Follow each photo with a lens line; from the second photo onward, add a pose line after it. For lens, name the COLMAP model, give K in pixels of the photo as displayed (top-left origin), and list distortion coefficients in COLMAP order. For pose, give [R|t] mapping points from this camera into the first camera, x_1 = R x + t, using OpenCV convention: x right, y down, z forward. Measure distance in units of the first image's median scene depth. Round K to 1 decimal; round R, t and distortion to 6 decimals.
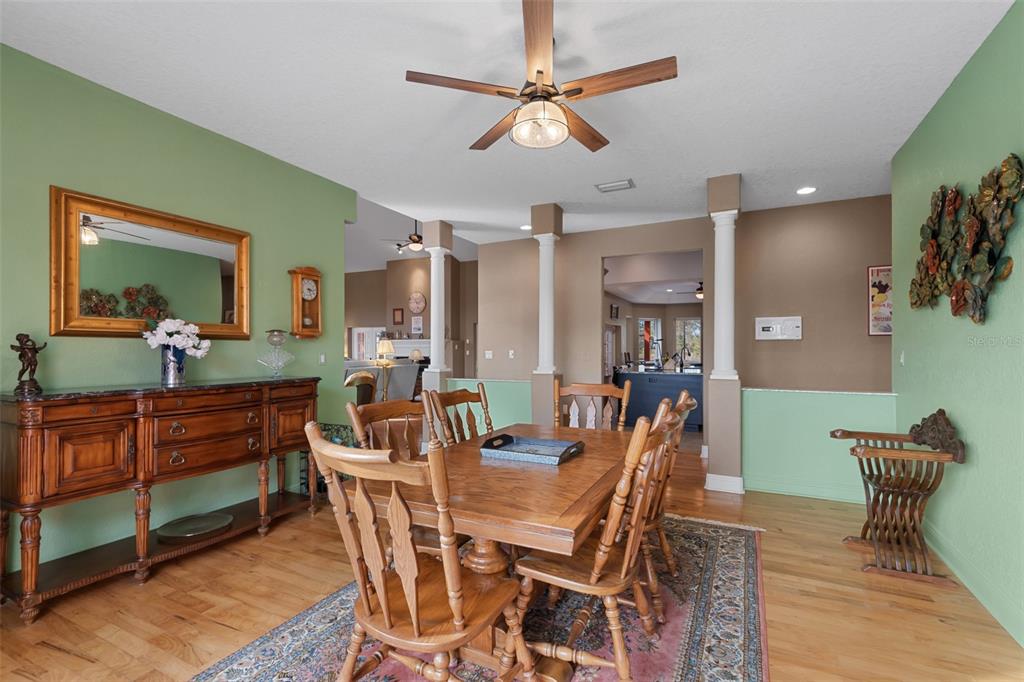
lens RADIAL K [[463.4, 0, 515.9], [0, 463.4, 347.0], [0, 0, 1]] dist [0.002976, 0.000466]
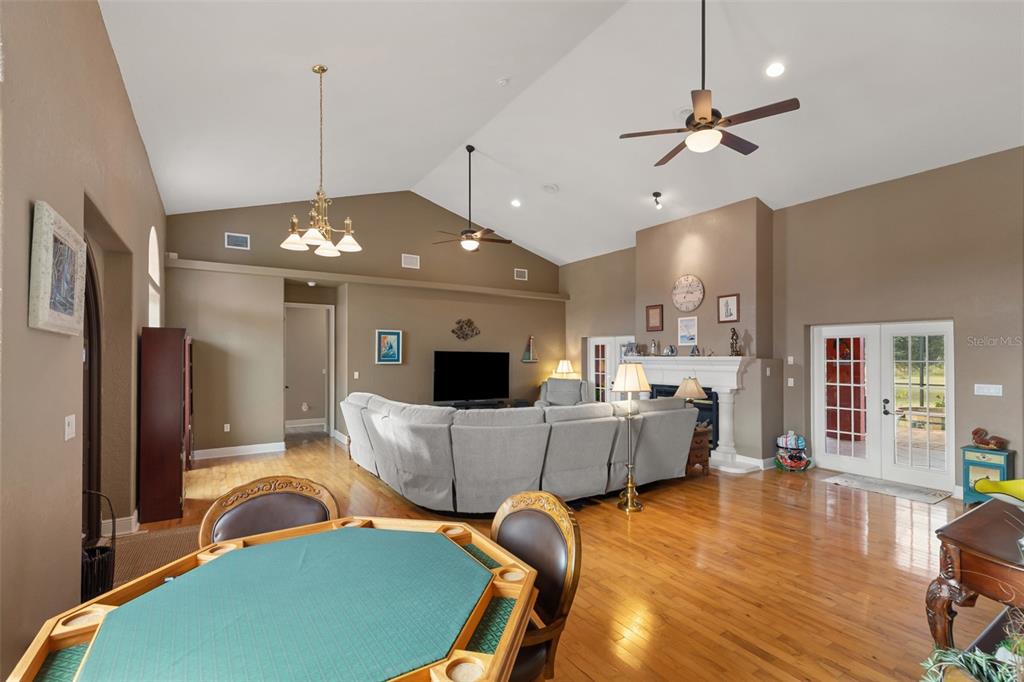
lens RADIAL K [[463.4, 0, 512.3], [0, 463.4, 357.3], [0, 0, 1]] dist [0.002976, 0.000466]
pose [[0.859462, 0.002521, -0.511193, -0.104734], [-0.000782, 0.999993, 0.003616, -0.016874], [0.511199, -0.002708, 0.859458, 0.387637]]
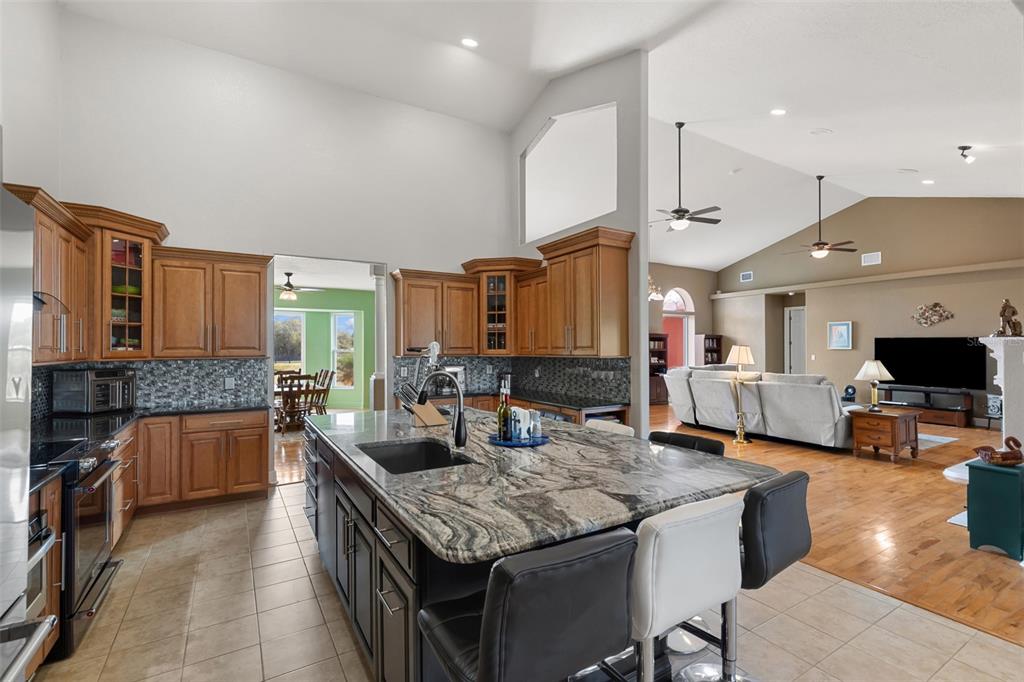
lens RADIAL K [[463.4, 0, 516.0], [0, 463.4, 344.8], [0, 0, 1]] dist [0.002976, 0.000466]
pose [[-0.536997, -0.006228, -0.843561, 0.400889], [0.003257, 0.999950, -0.009456, -0.007043], [0.843578, -0.007826, -0.536950, 0.825667]]
